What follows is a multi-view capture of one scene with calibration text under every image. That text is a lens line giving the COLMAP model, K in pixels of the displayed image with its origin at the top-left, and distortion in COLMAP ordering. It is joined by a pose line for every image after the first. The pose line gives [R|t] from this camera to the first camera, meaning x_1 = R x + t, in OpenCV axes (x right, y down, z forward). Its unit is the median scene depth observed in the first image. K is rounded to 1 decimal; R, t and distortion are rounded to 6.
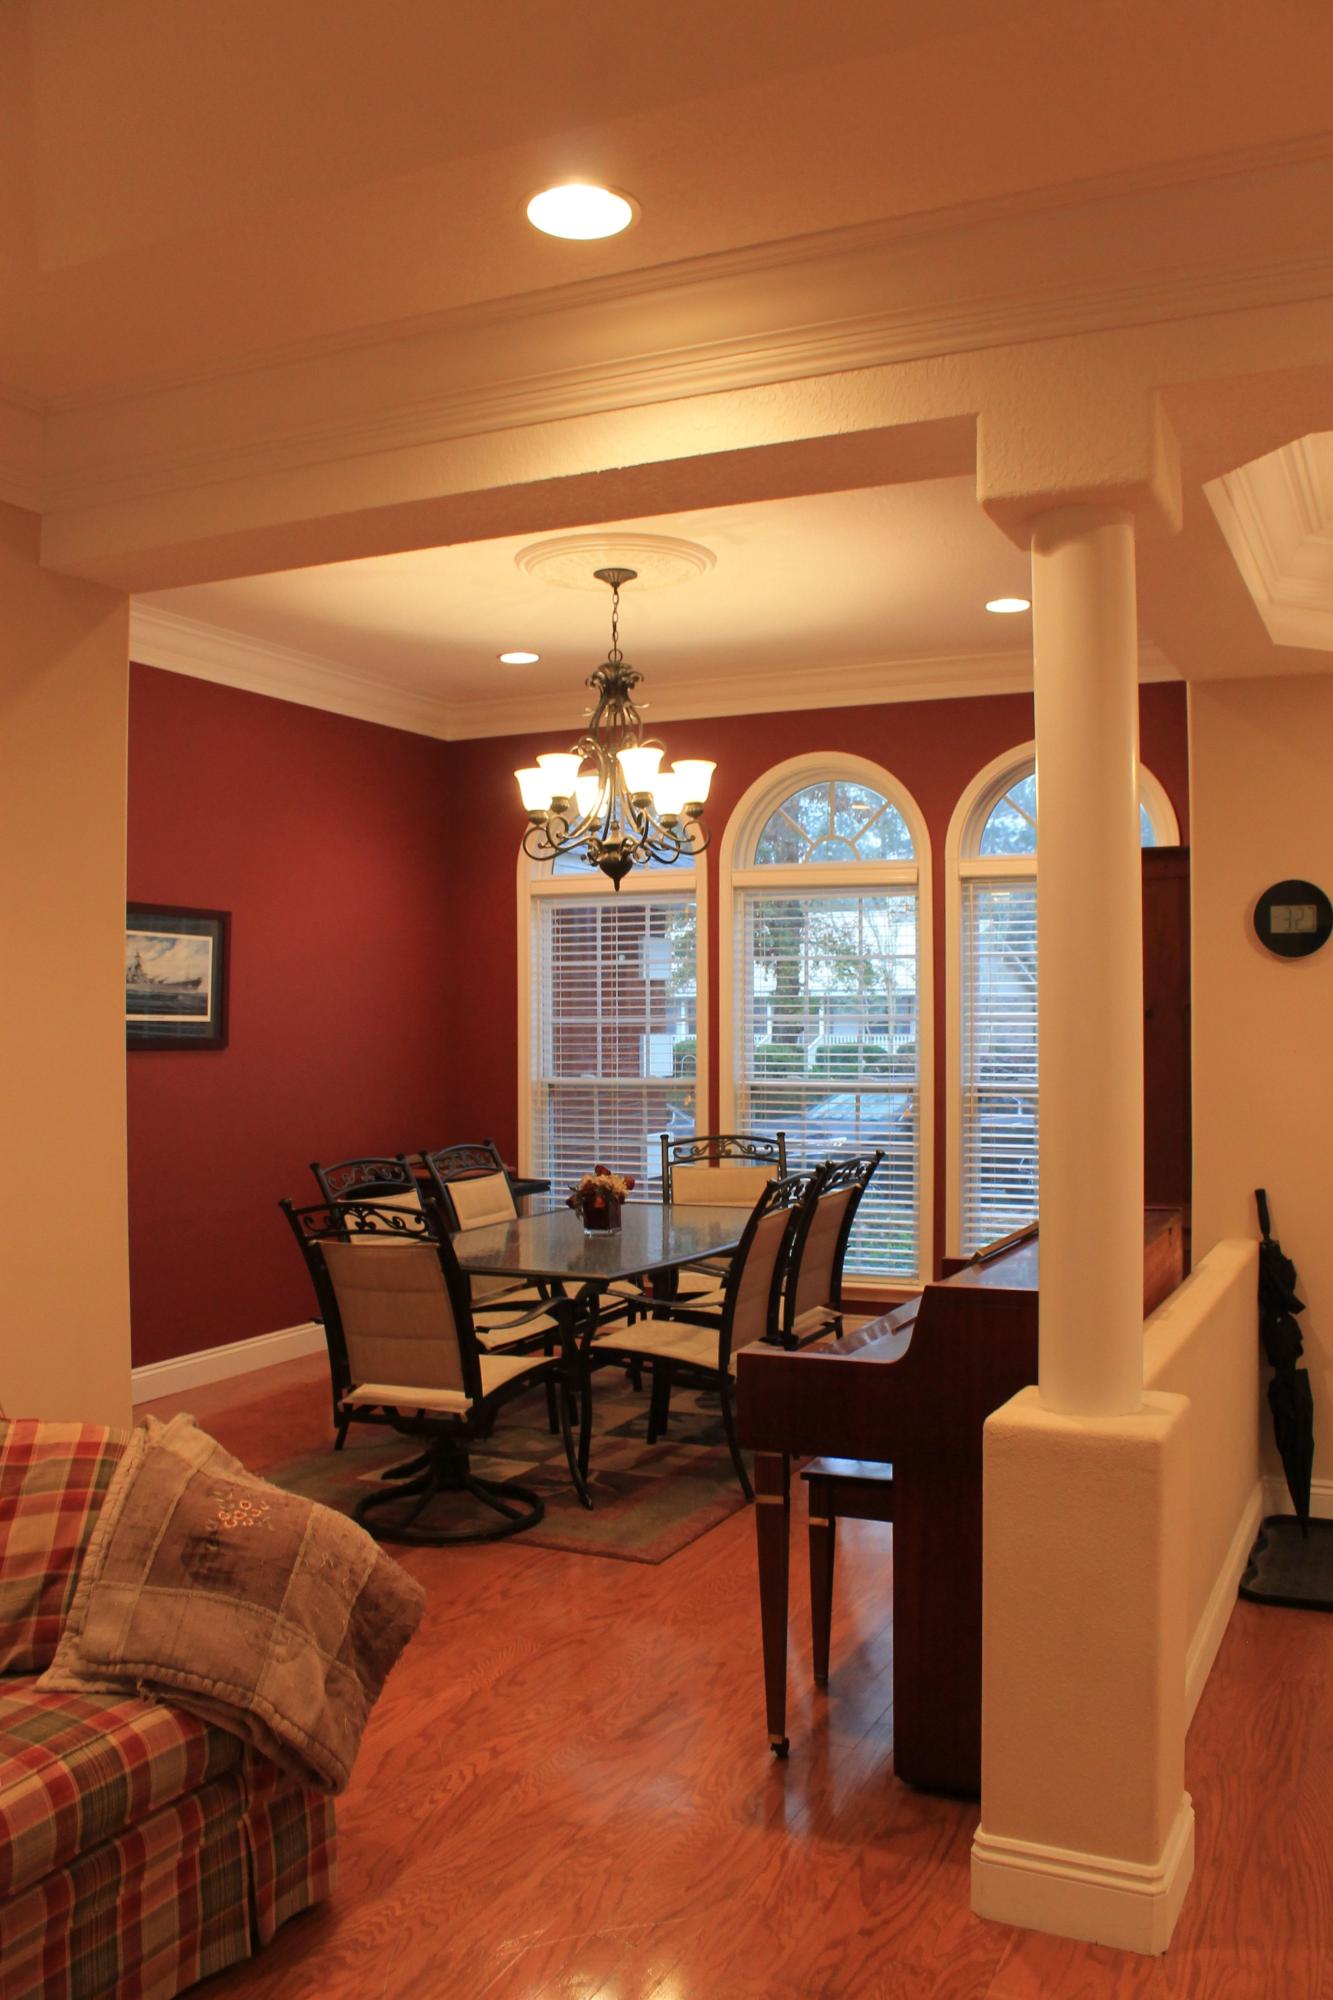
lens RADIAL K [[1701.0, 0, 666.5], [0, 1701.0, 1000.0], [0, 0, 1]] dist [-0.169716, 0.161586]
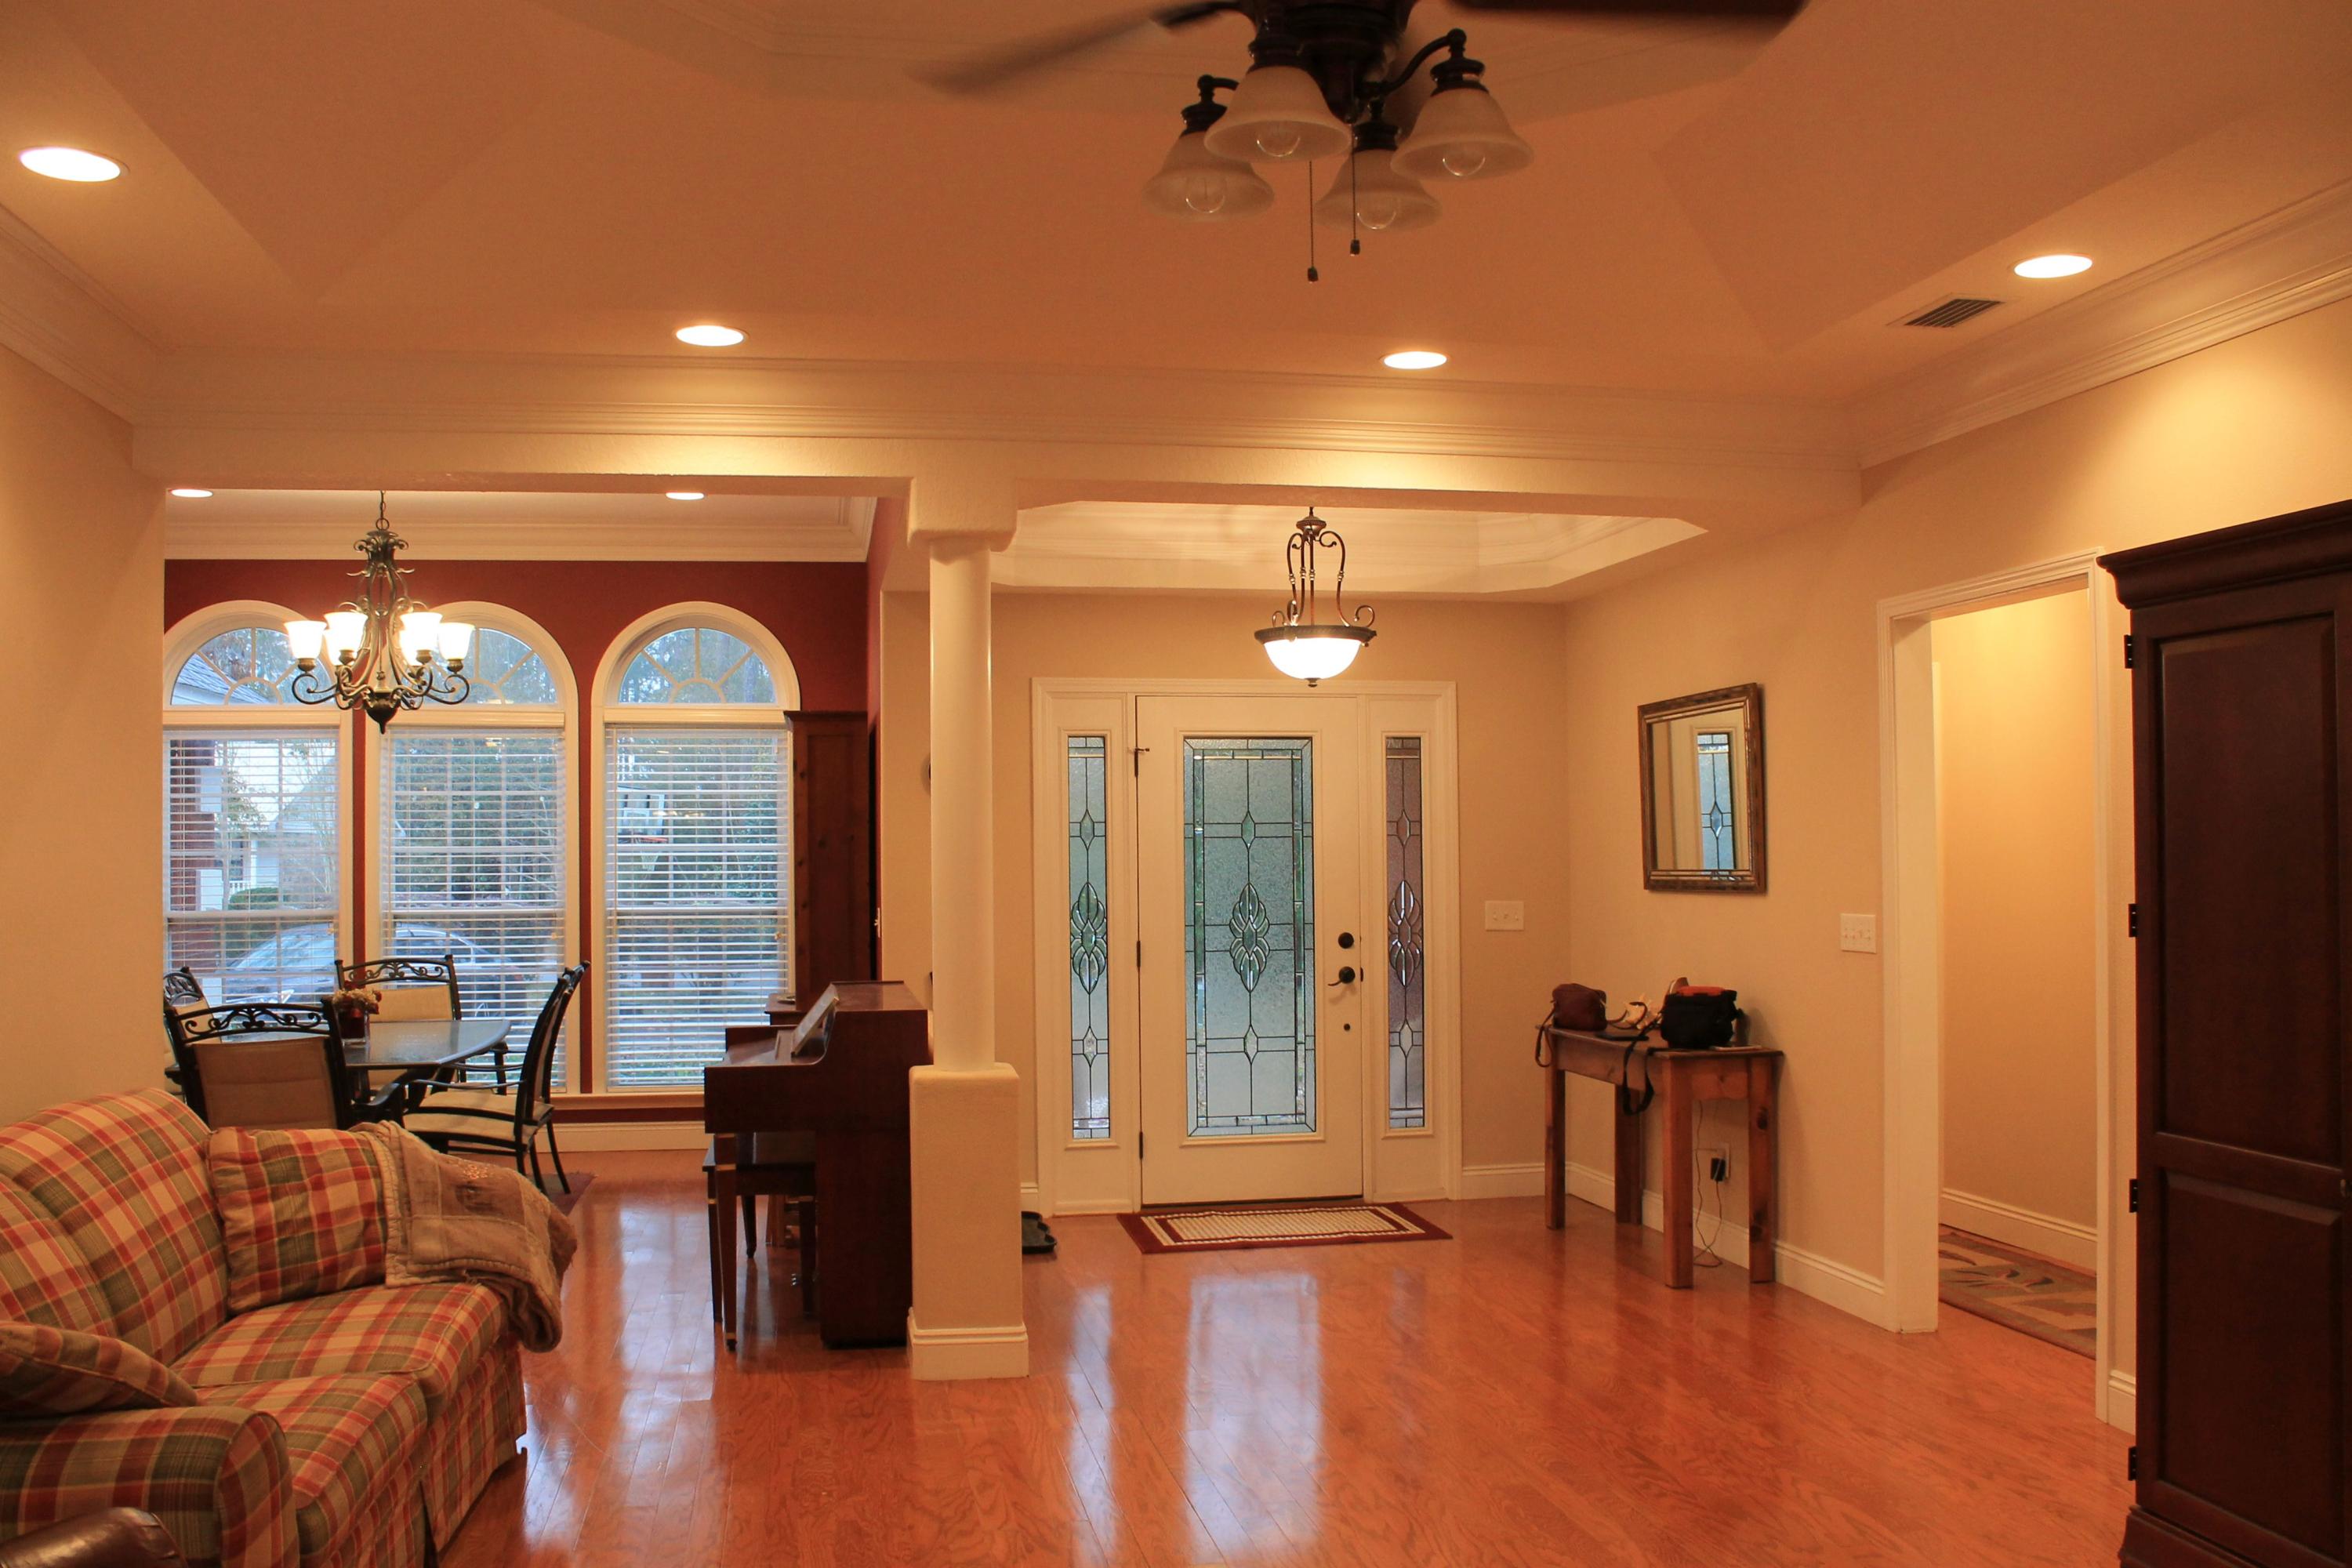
lens RADIAL K [[2000.3, 0, 1176.0], [0, 2000.3, 784.0], [0, 0, 1]] dist [-0.169716, 0.161586]
pose [[0.818788, 0.014006, 0.573925, -0.724480], [0.002086, 0.999623, -0.027369, 0.011760], [-0.574092, 0.023607, 0.818451, -0.768604]]
